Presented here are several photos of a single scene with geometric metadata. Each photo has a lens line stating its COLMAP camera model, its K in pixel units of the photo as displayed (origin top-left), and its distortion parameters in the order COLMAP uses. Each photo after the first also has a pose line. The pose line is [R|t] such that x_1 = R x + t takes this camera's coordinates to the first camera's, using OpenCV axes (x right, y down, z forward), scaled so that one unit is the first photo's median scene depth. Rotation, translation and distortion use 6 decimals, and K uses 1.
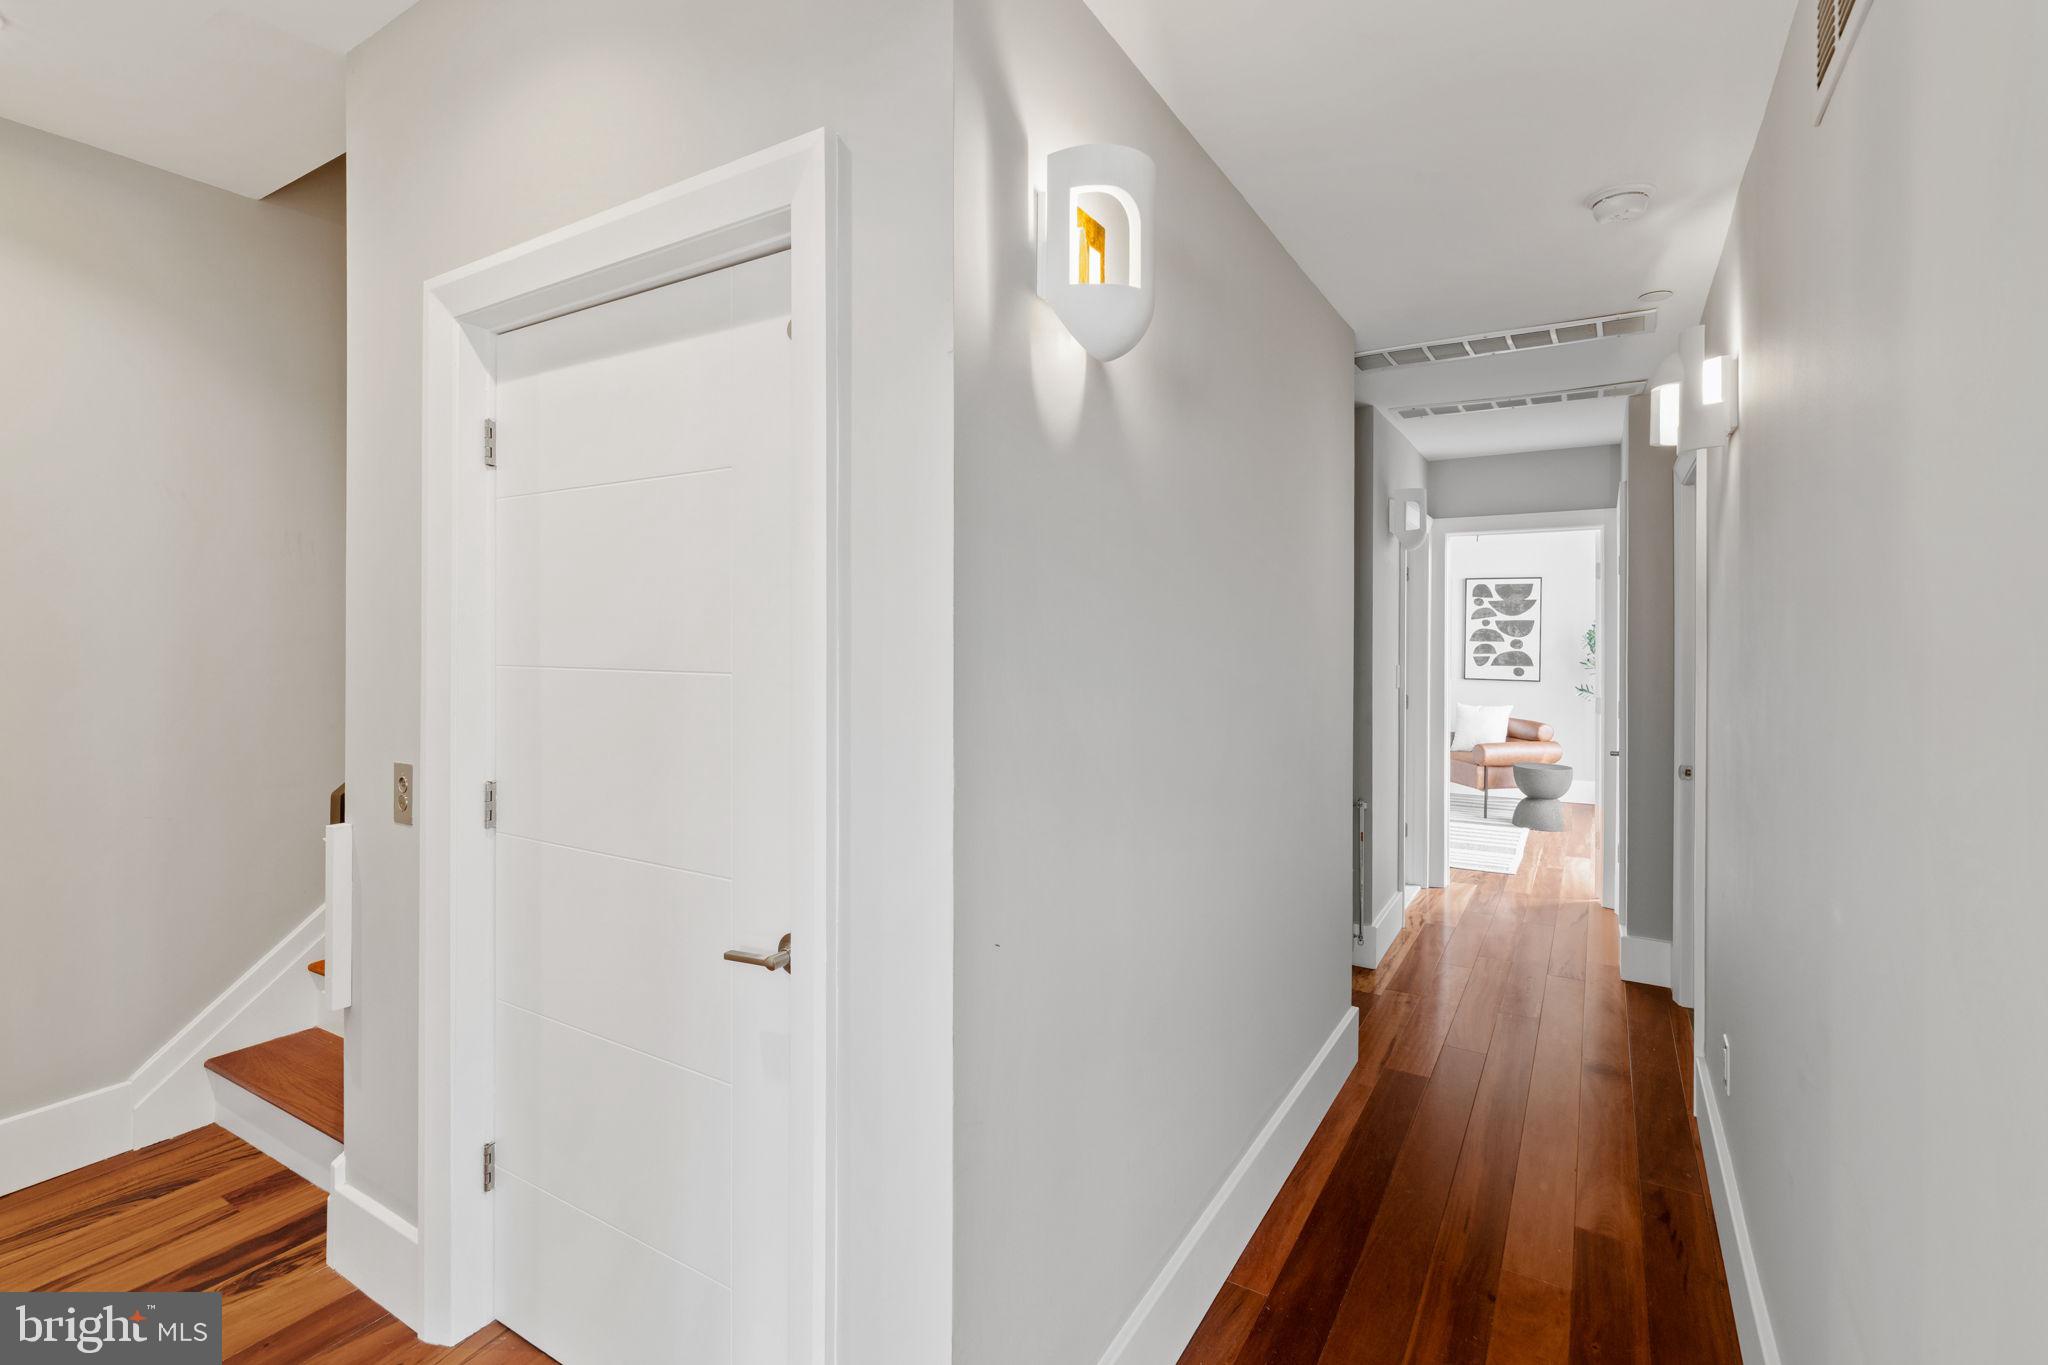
lens RADIAL K [[935.4, 0, 1026.2], [0, 935.4, 661.0], [0, 0, 1]] dist [-0.002822, -0.000132]
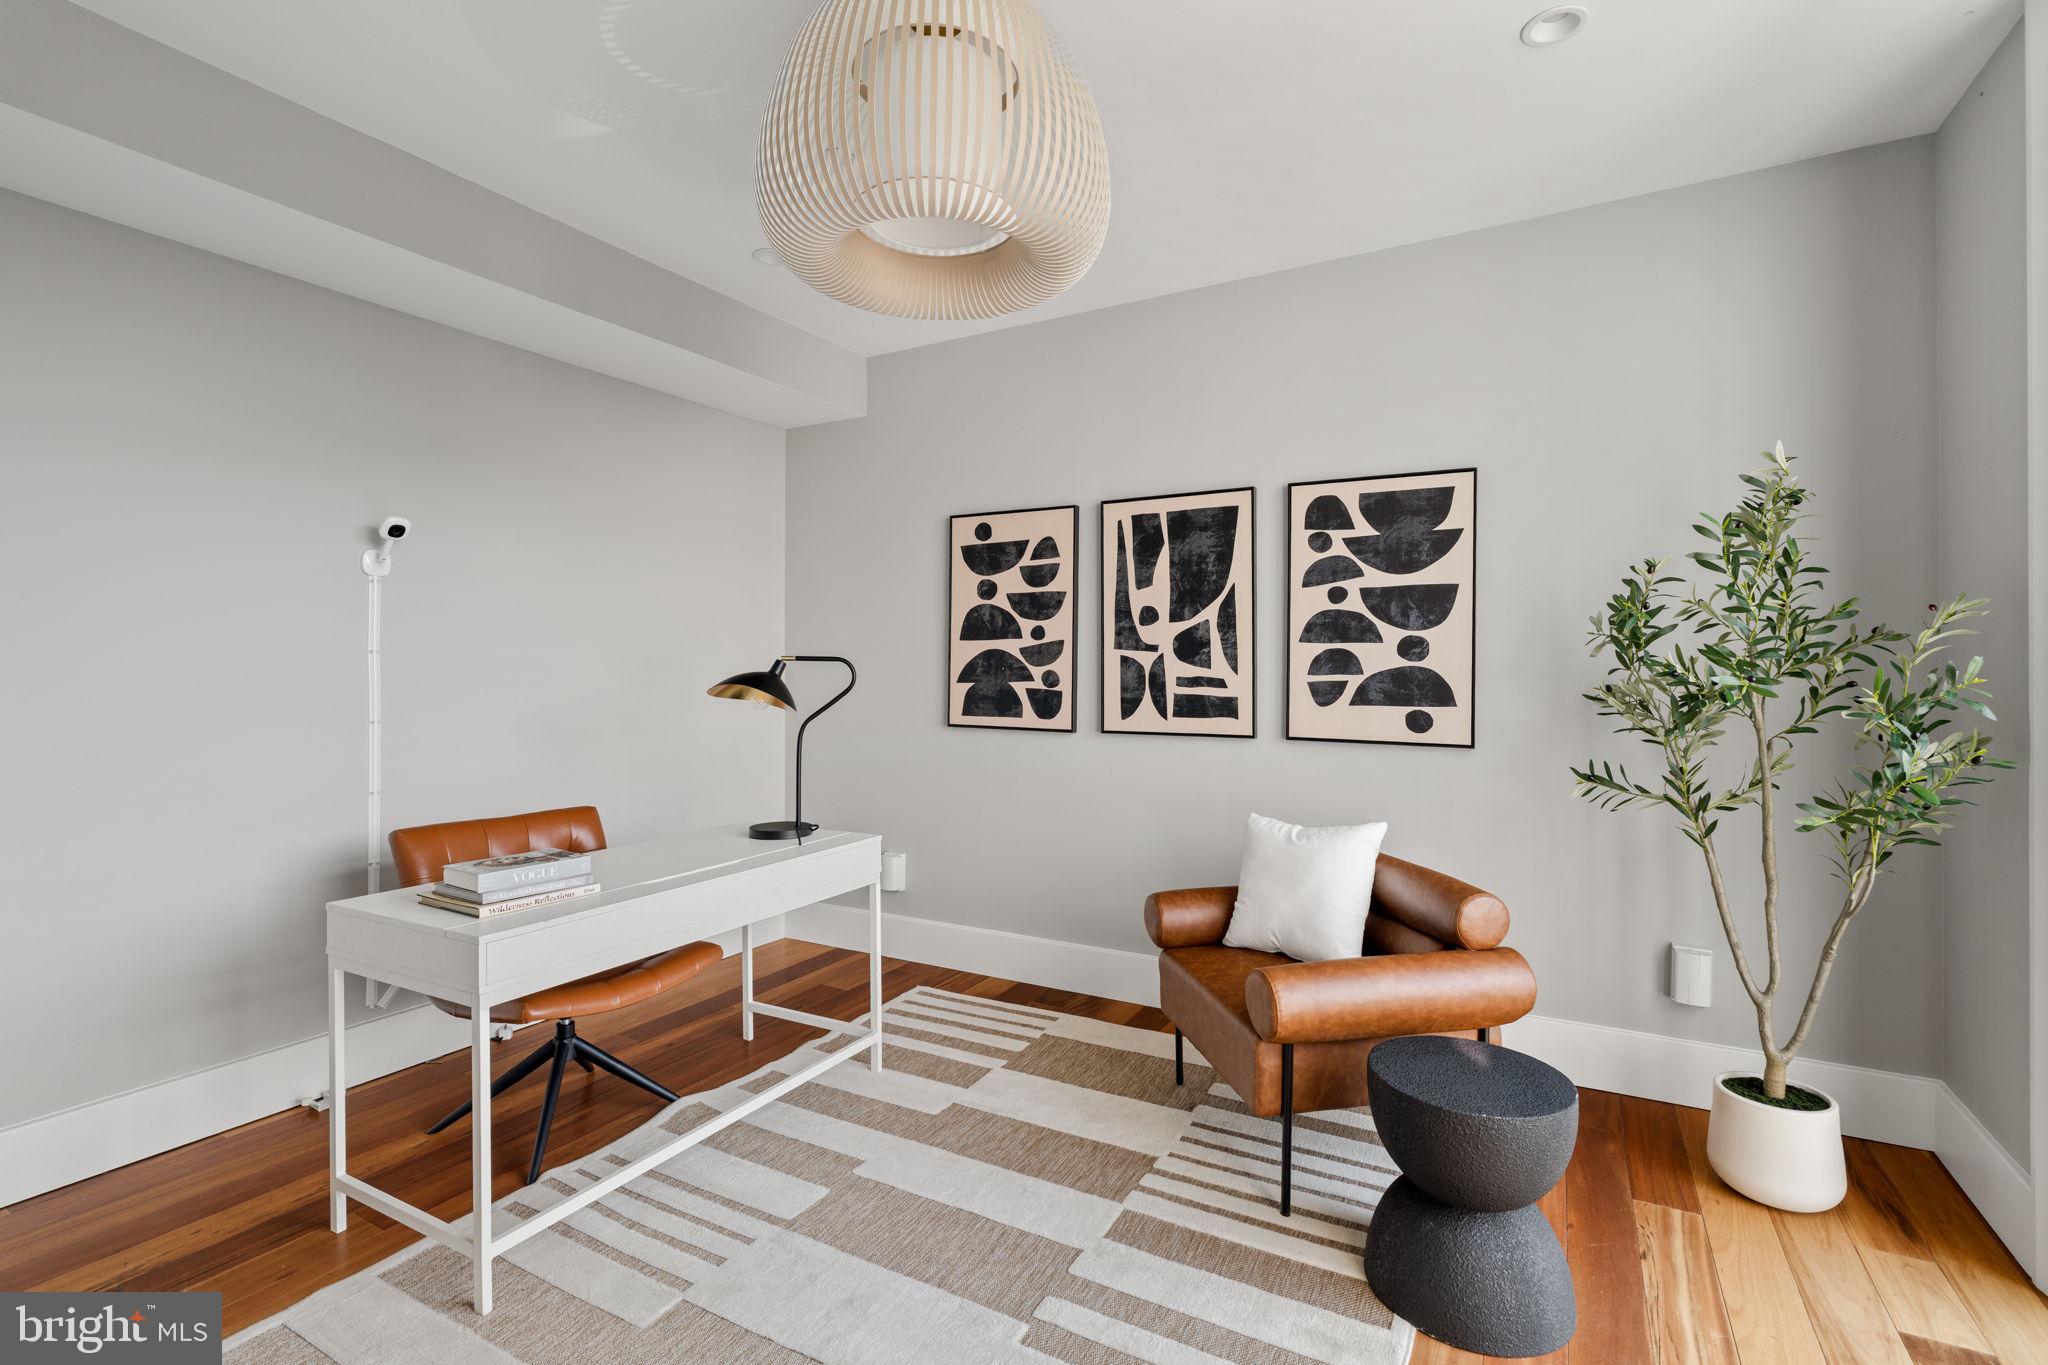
lens RADIAL K [[935.4, 0, 1025.9], [0, 935.4, 688.5], [0, 0, 1]] dist [-0.002822, -0.000132]
pose [[0.999516, 0.000401, 0.031110, 0.355646], [-0.000059, 0.999940, -0.010998, 0.002389], [-0.031113, 0.010991, 0.999455, 0.625746]]
